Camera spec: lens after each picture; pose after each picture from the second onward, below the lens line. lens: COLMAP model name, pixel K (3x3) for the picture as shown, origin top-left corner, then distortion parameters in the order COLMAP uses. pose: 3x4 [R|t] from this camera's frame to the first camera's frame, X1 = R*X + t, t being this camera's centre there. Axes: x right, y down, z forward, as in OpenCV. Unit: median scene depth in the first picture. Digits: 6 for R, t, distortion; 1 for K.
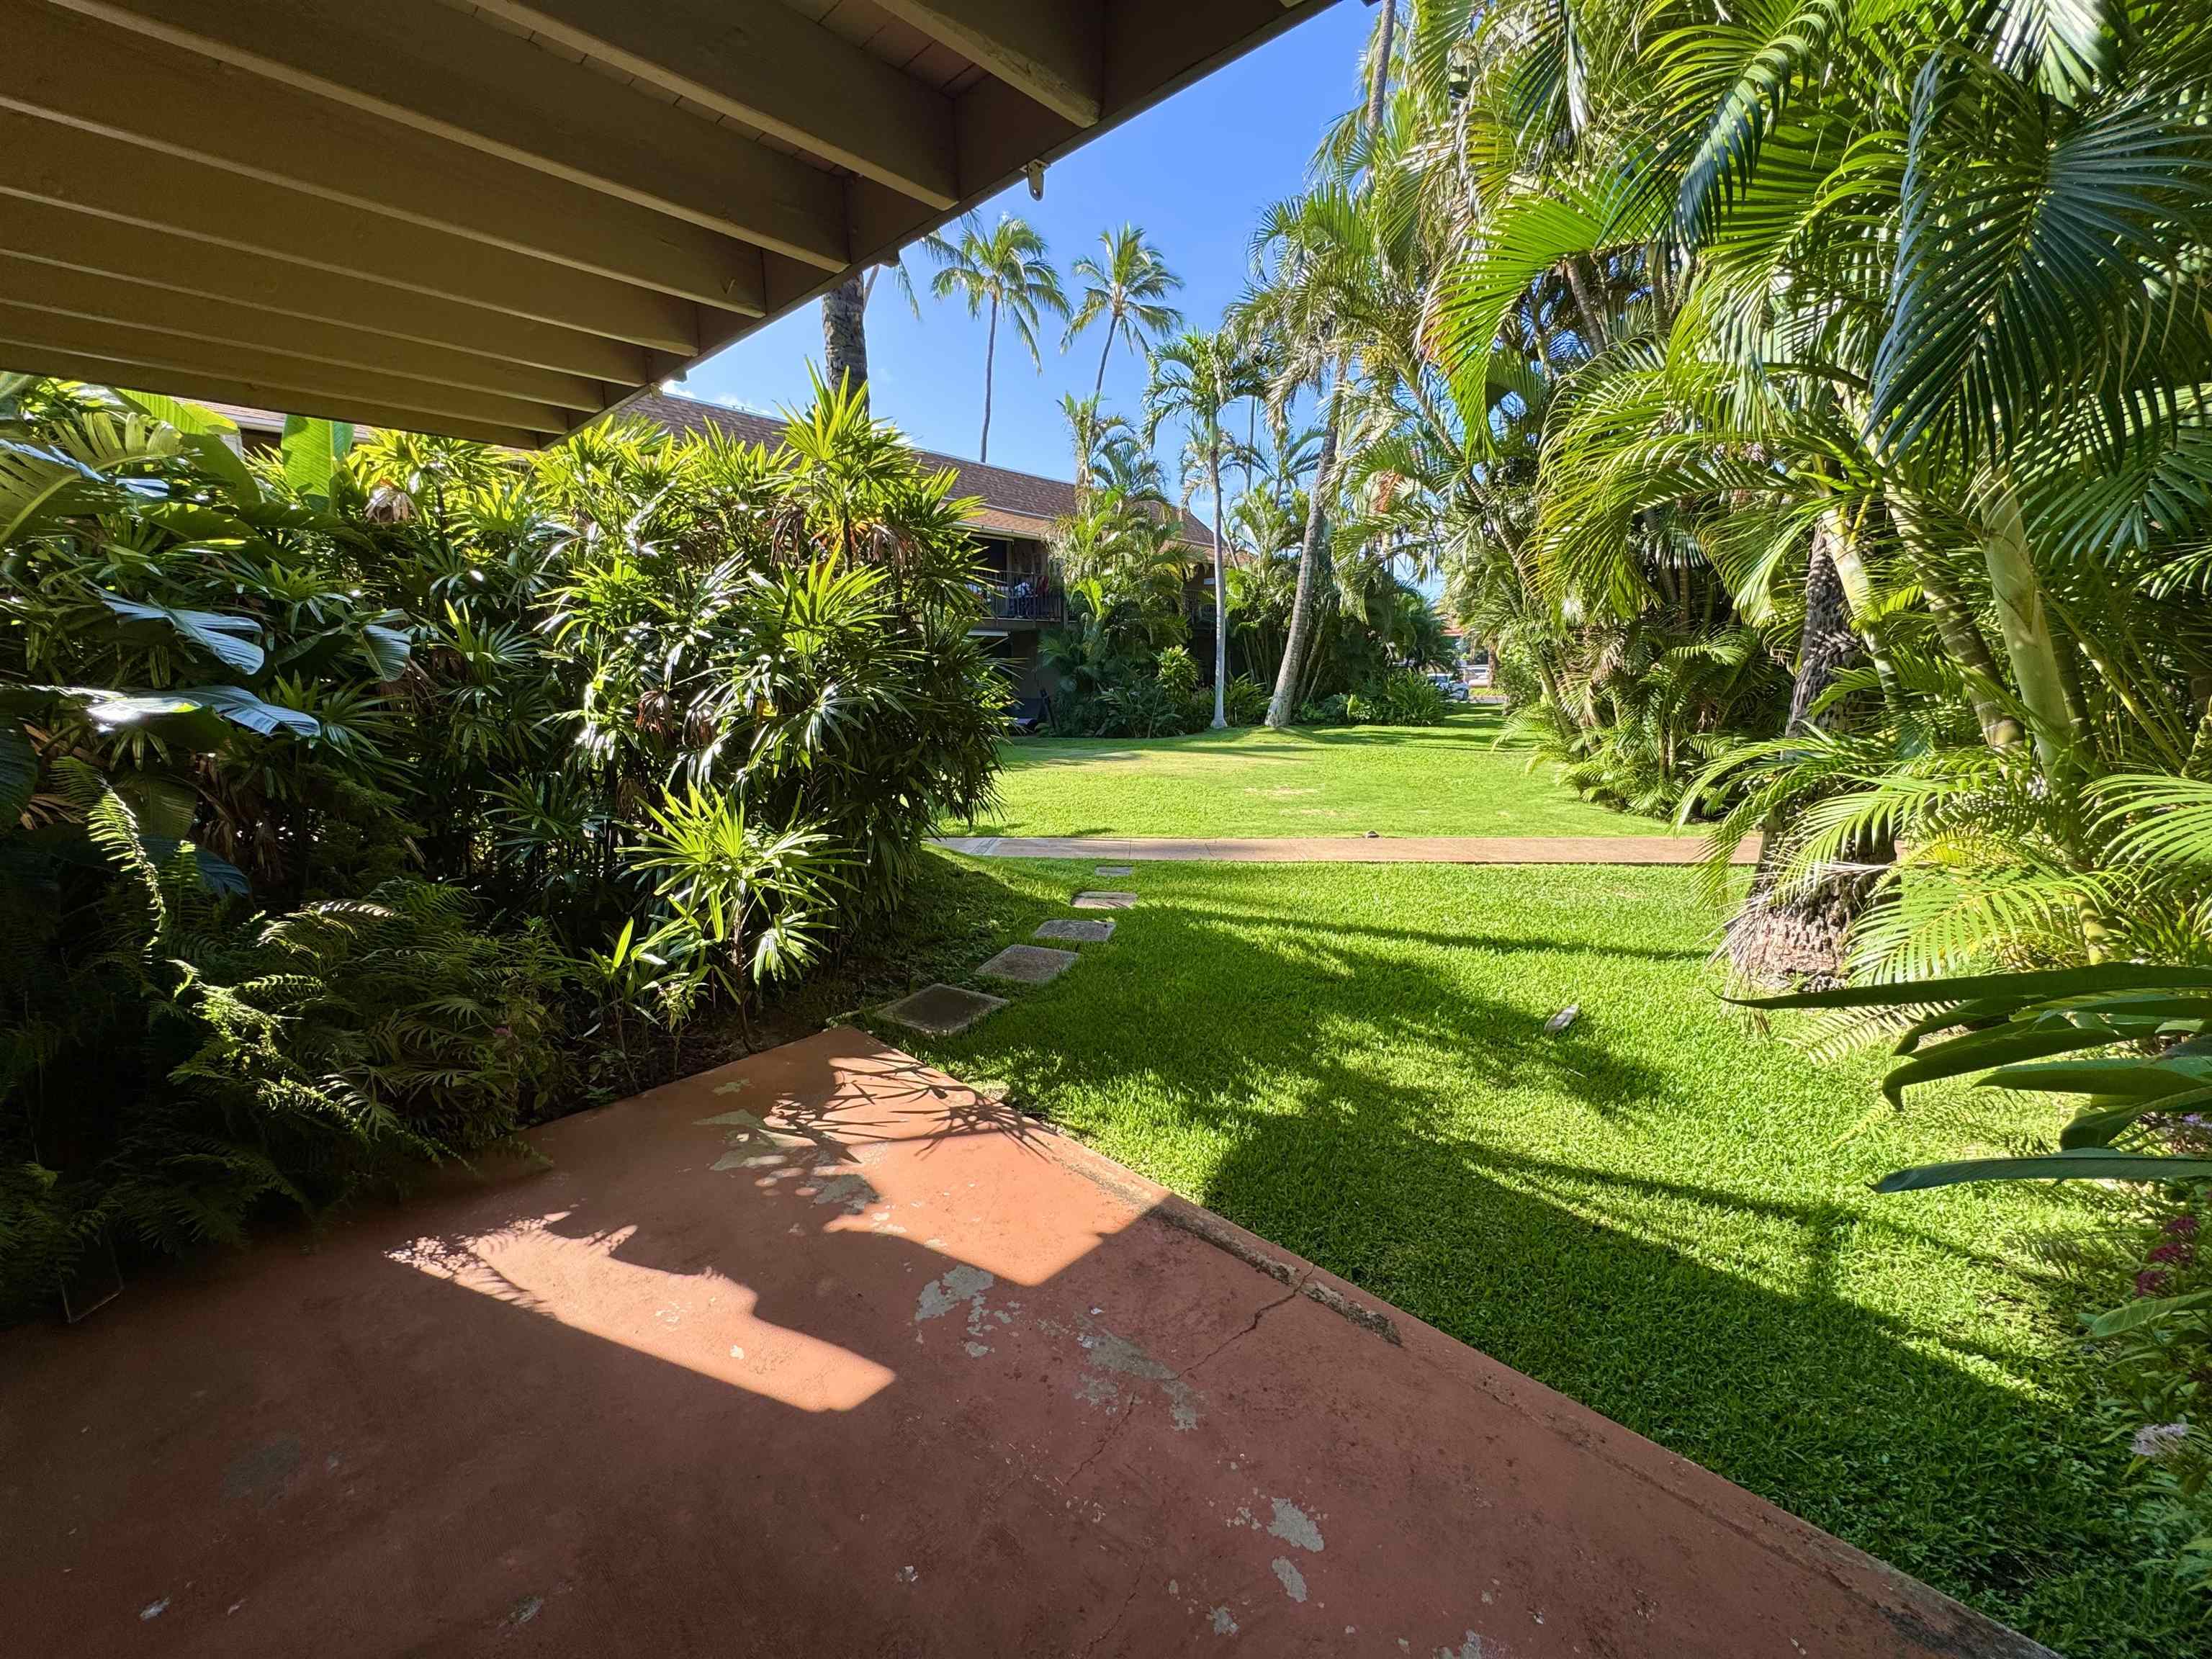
lens RADIAL K [[887.9, 0, 1098.0], [0, 887.9, 821.5], [0, 0, 1]] dist [-0.001826, 0.000167]
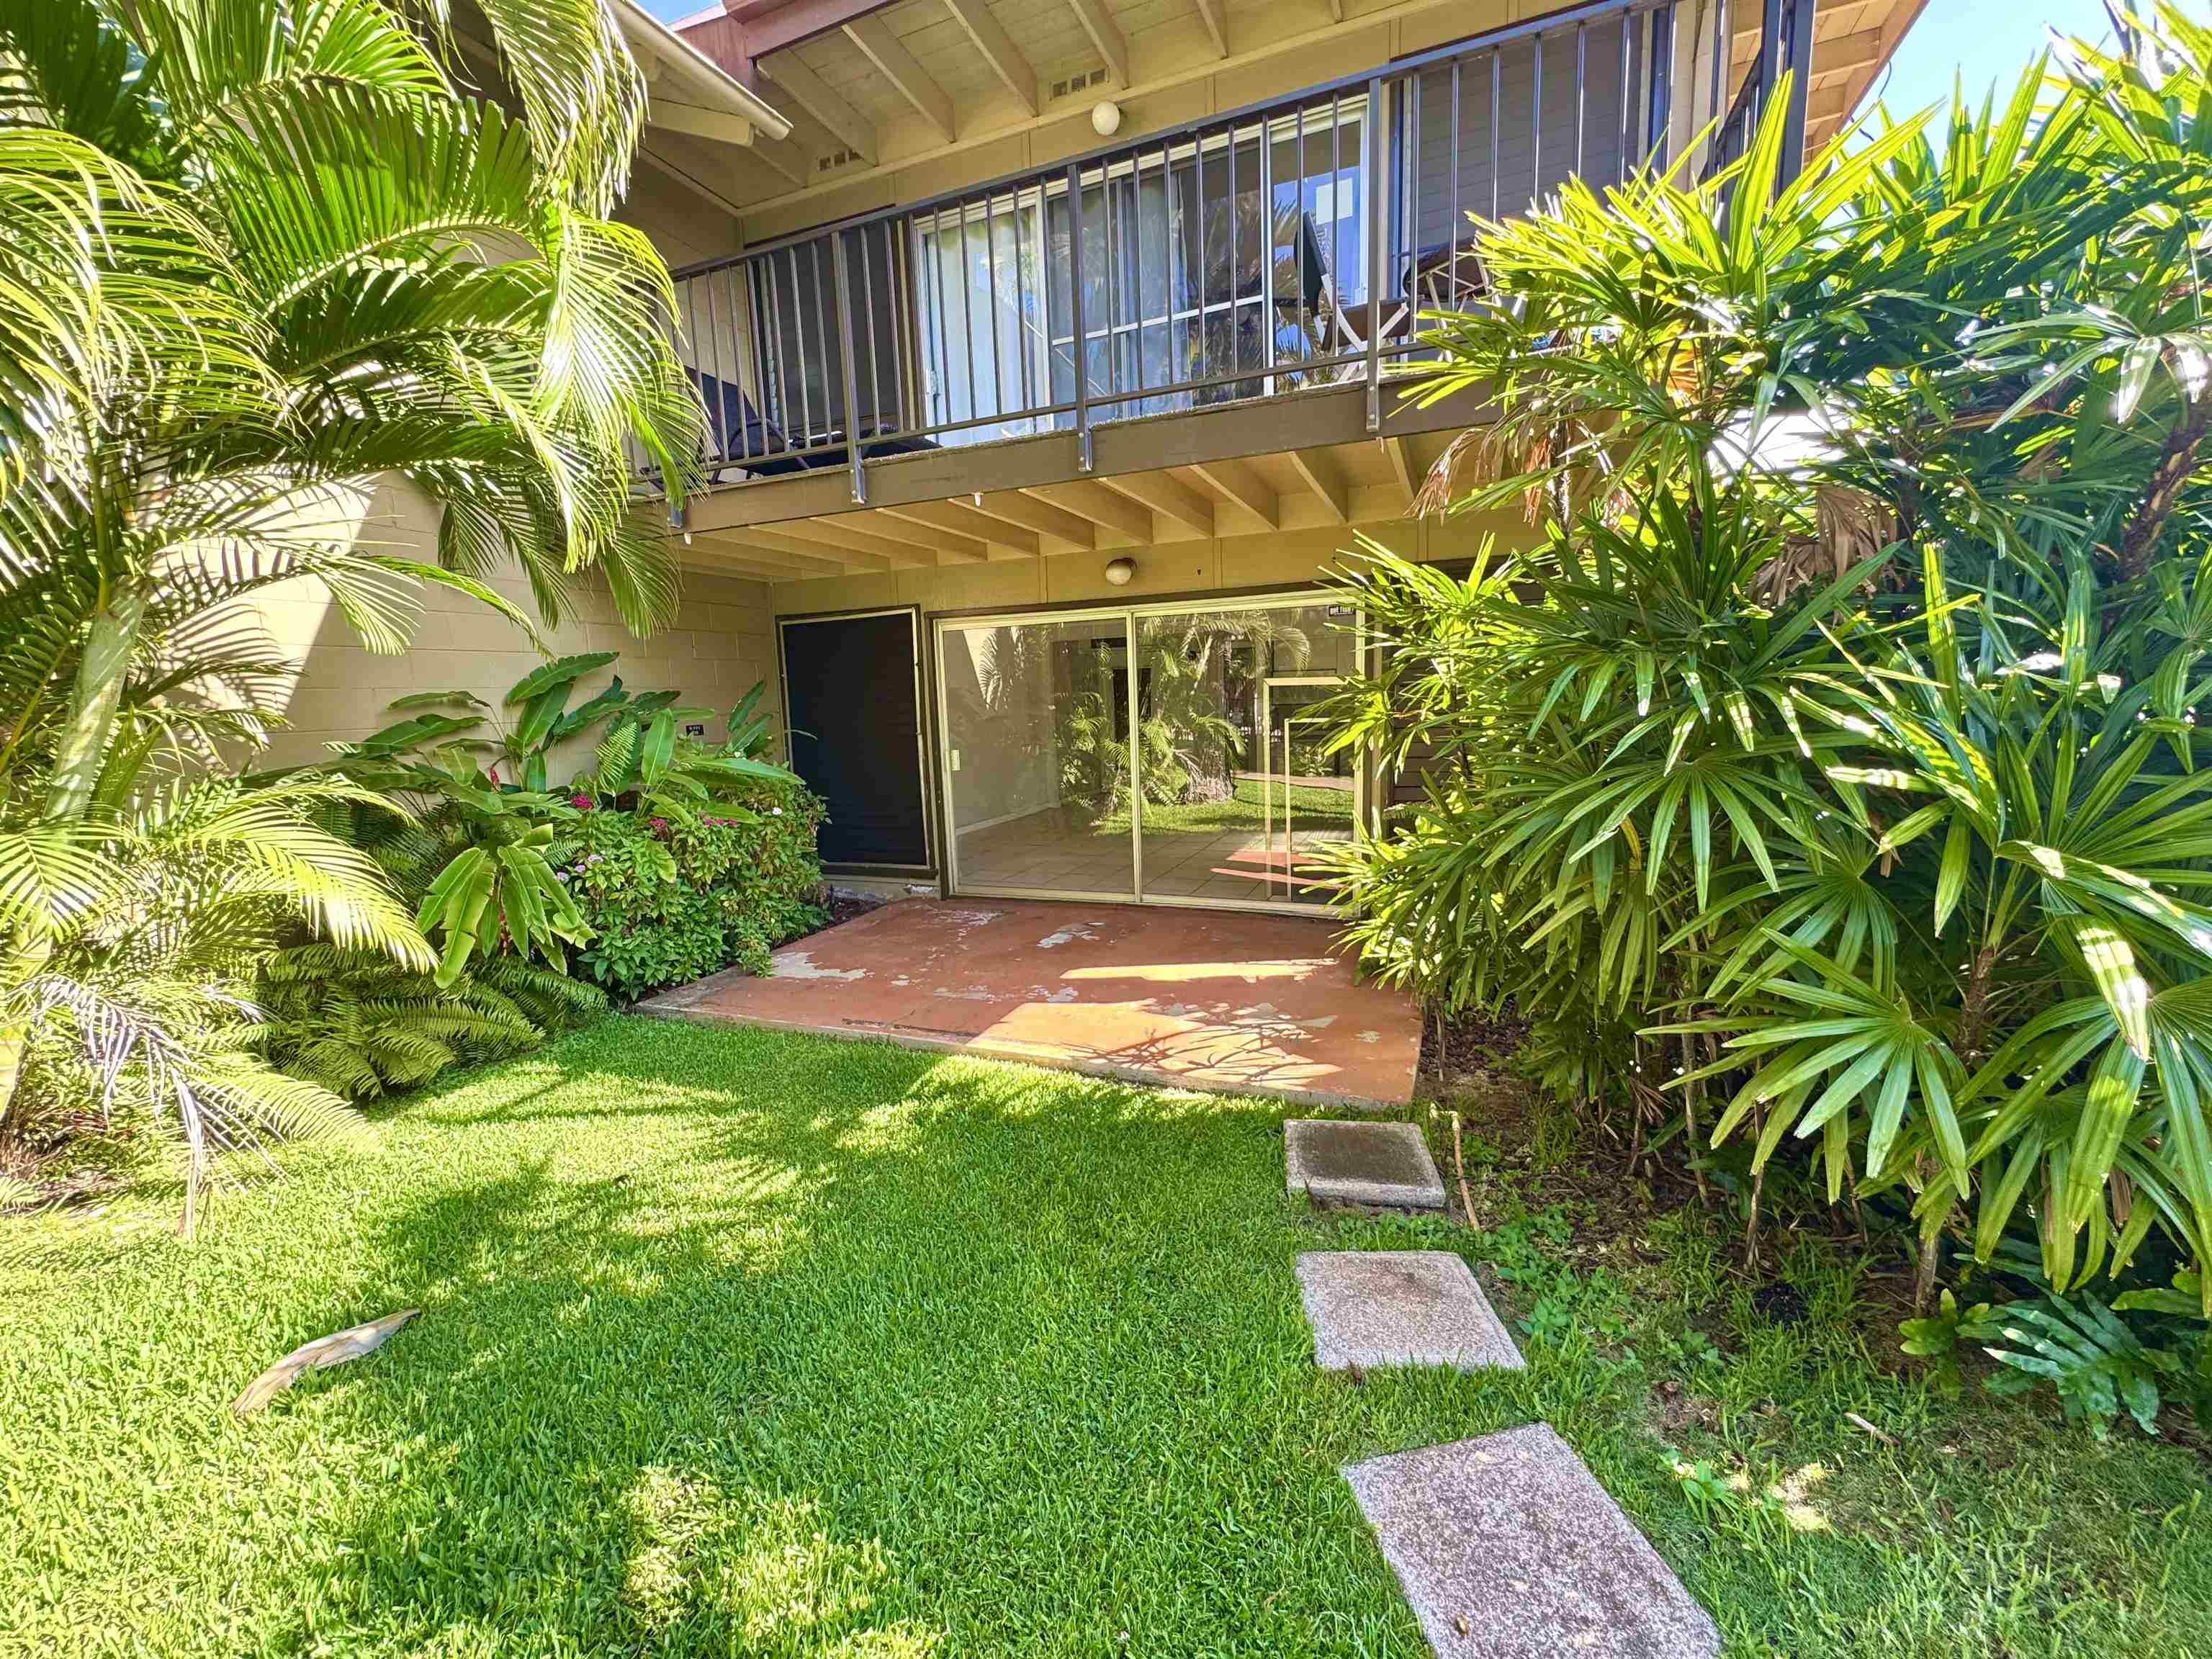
lens RADIAL K [[887.9, 0, 1105.7], [0, 887.9, 827.7], [0, 0, 1]] dist [-0.001826, 0.000167]
pose [[-0.931105, 0.088673, -0.353807, 0.307946], [-0.024782, 0.952379, 0.303909, -0.321869], [0.363907, 0.291739, -0.884568, 1.948847]]
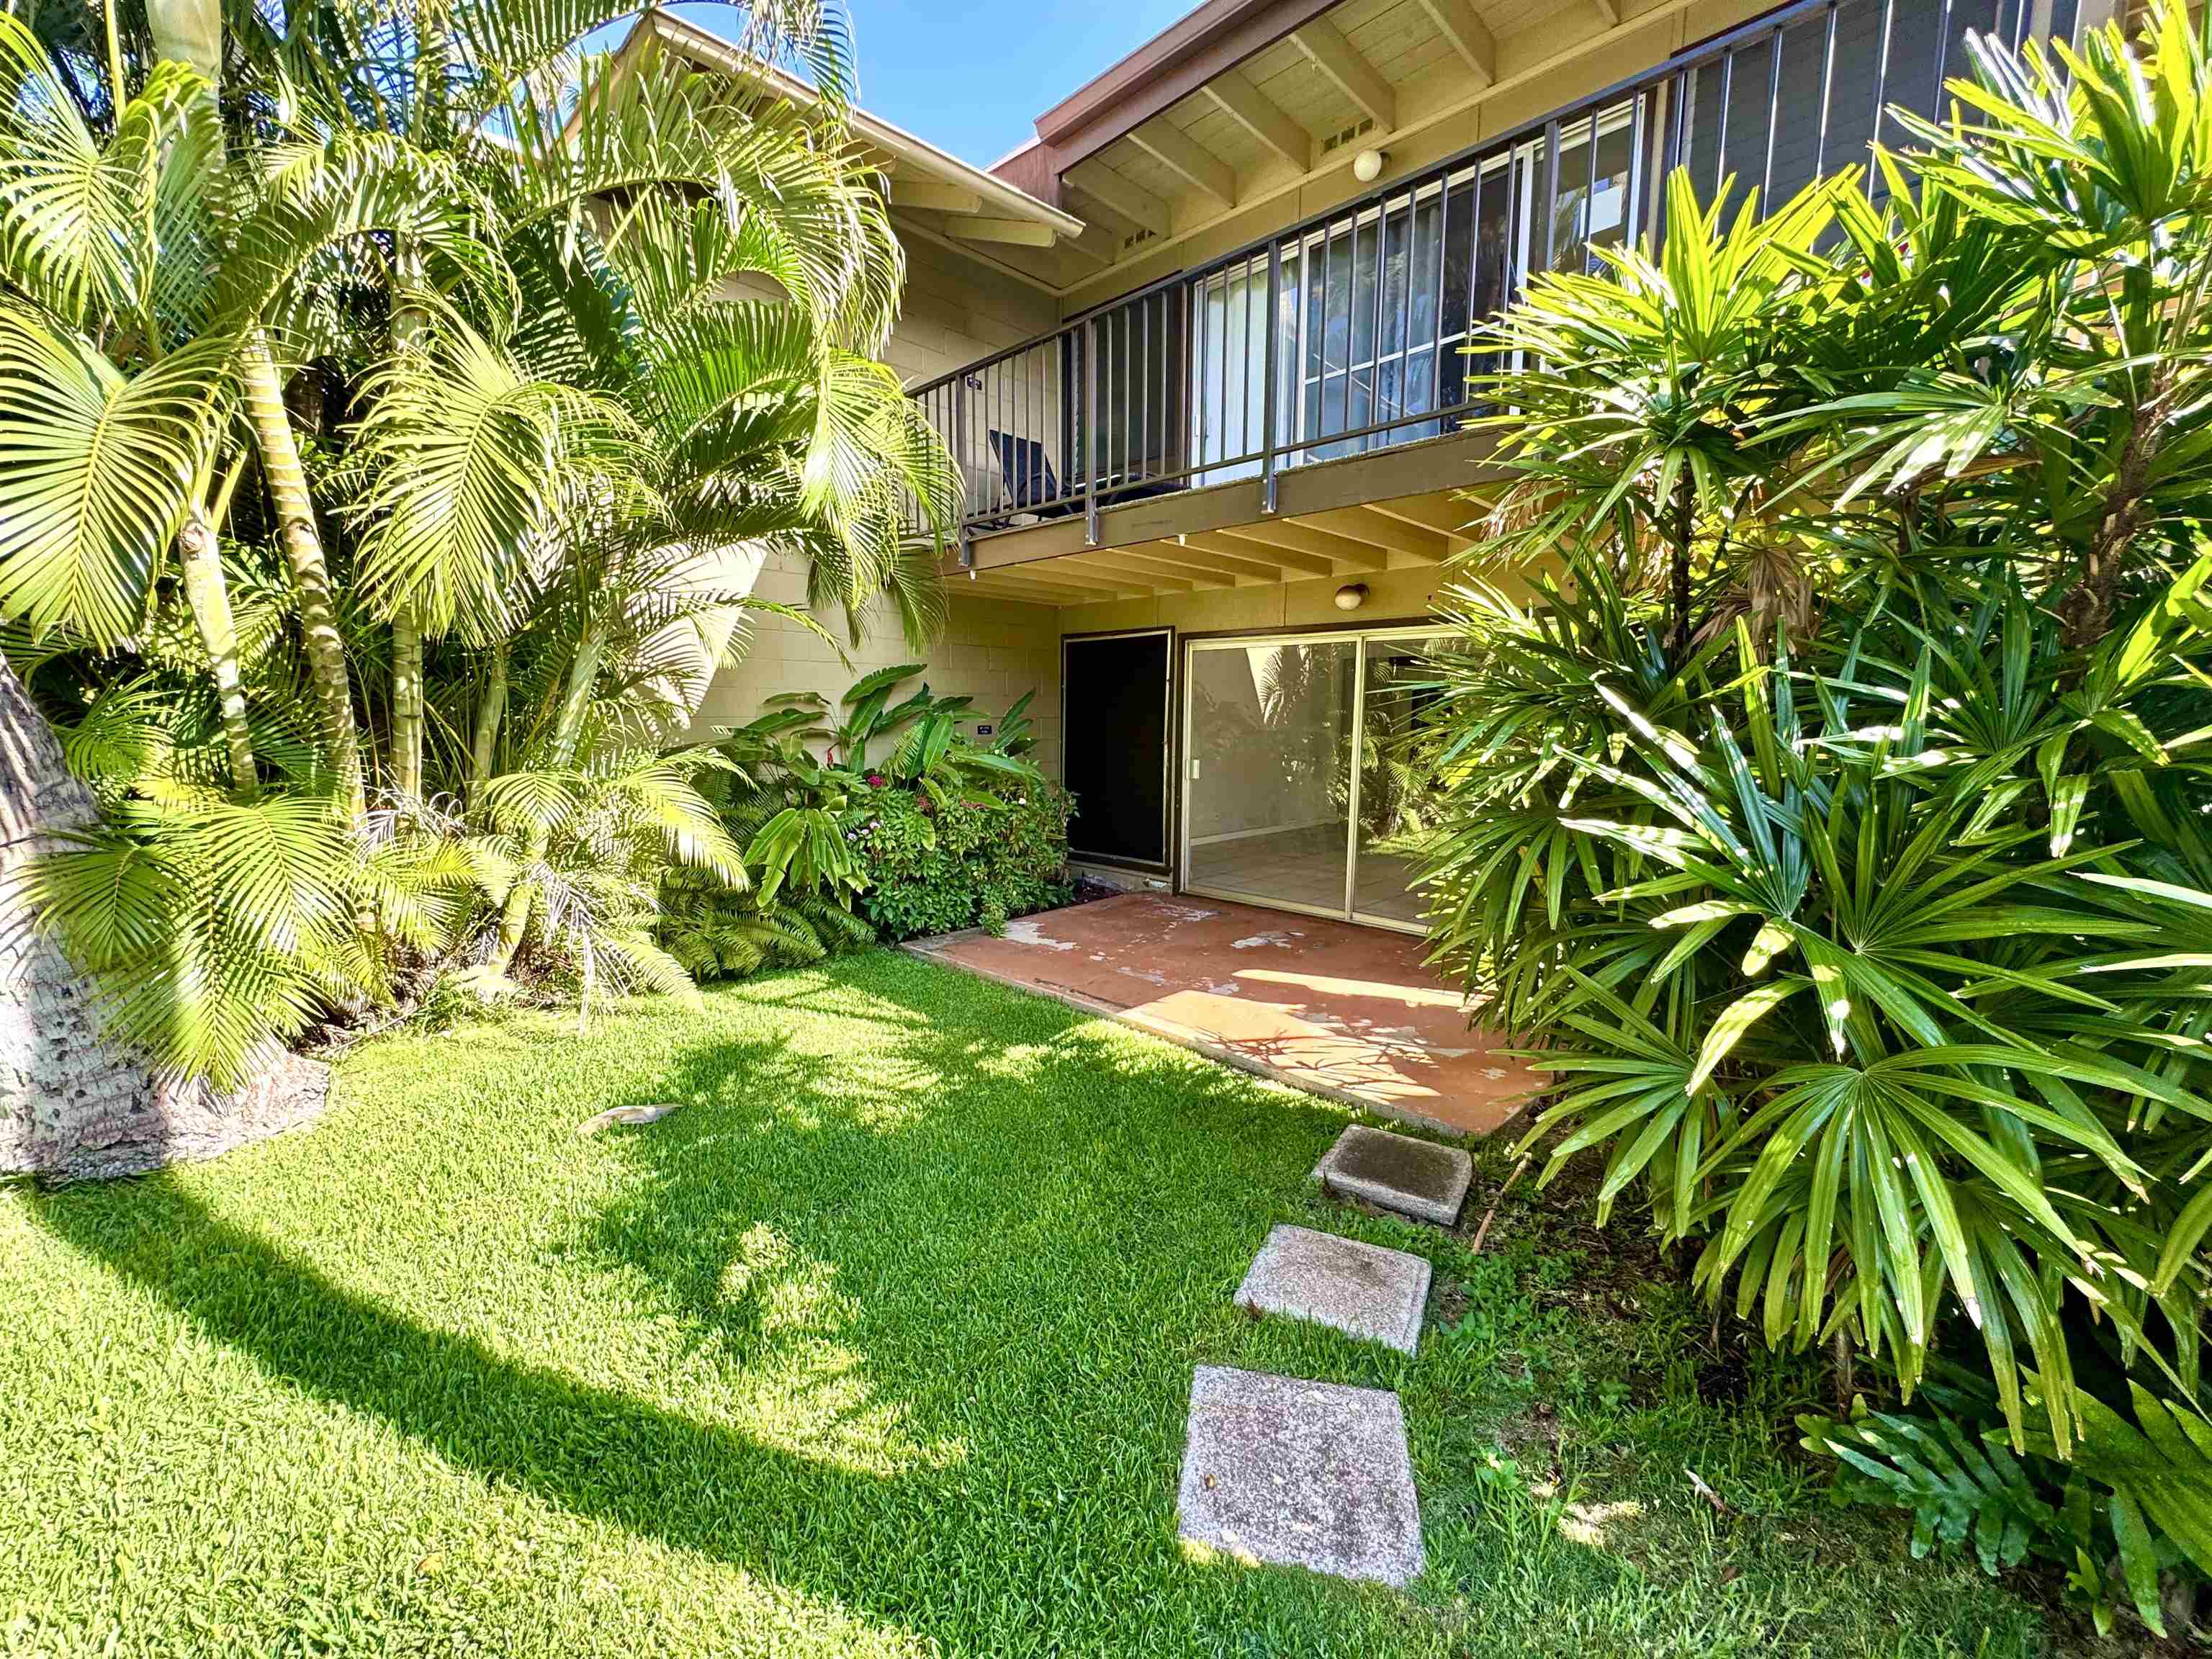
lens RADIAL K [[887.9, 0, 1101.0], [0, 887.9, 828.5], [0, 0, 1]] dist [-0.001826, 0.000167]
pose [[-0.999773, -0.006864, 0.020176, 0.073544], [-0.000519, 0.954274, 0.298932, -0.365287], [-0.021305, 0.298853, -0.954061, 2.149552]]
